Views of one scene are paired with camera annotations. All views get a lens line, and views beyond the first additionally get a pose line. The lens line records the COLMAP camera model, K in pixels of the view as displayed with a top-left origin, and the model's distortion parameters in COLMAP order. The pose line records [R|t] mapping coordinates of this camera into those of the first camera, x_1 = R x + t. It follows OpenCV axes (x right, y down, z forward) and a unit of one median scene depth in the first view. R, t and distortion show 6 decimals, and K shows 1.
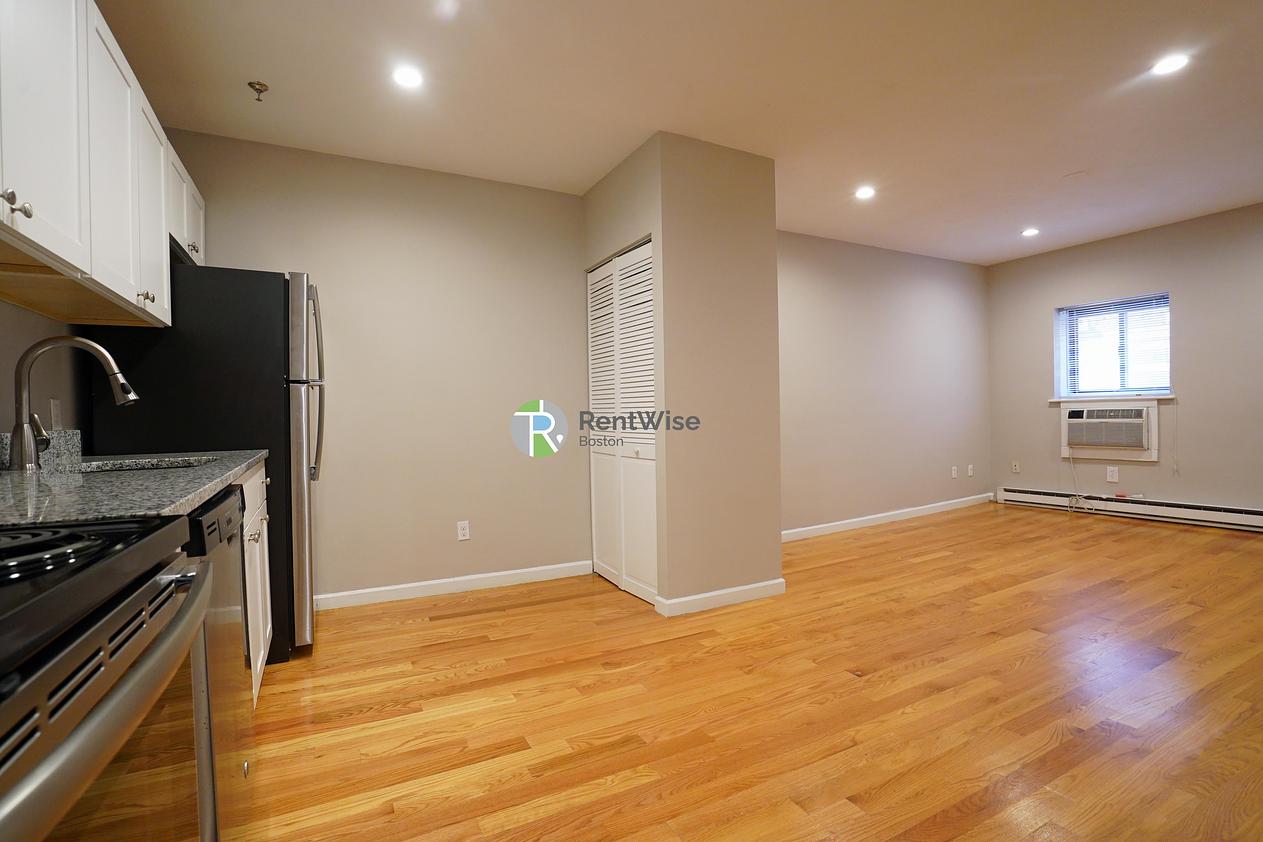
lens RADIAL K [[591.5, 0, 631.5], [0, 591.5, 421.0], [0, 0, 1]] dist [-0.065864, 0.030403]
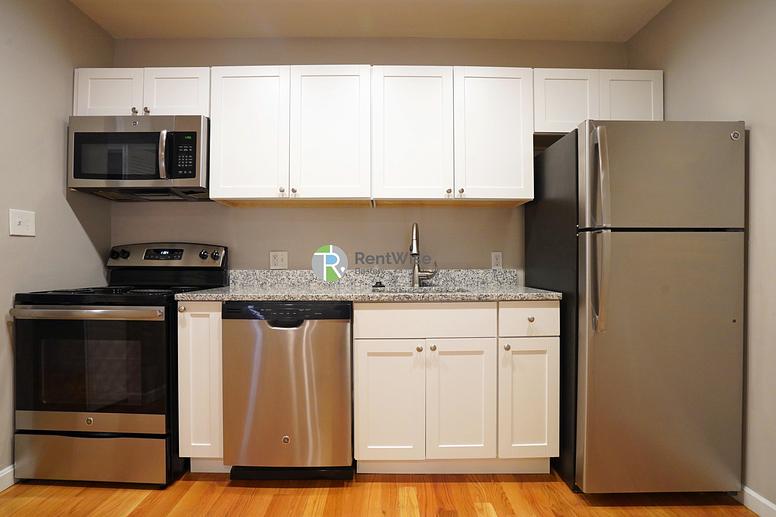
lens RADIAL K [[363.4, 0, 388.0], [0, 363.4, 258.5], [0, 0, 1]] dist [-0.065864, 0.030403]
pose [[-0.473912, 0.005260, -0.880556, 0.101925], [-0.009827, 0.999888, 0.011262, -0.016289], [0.880517, 0.013990, -0.473808, 0.742405]]
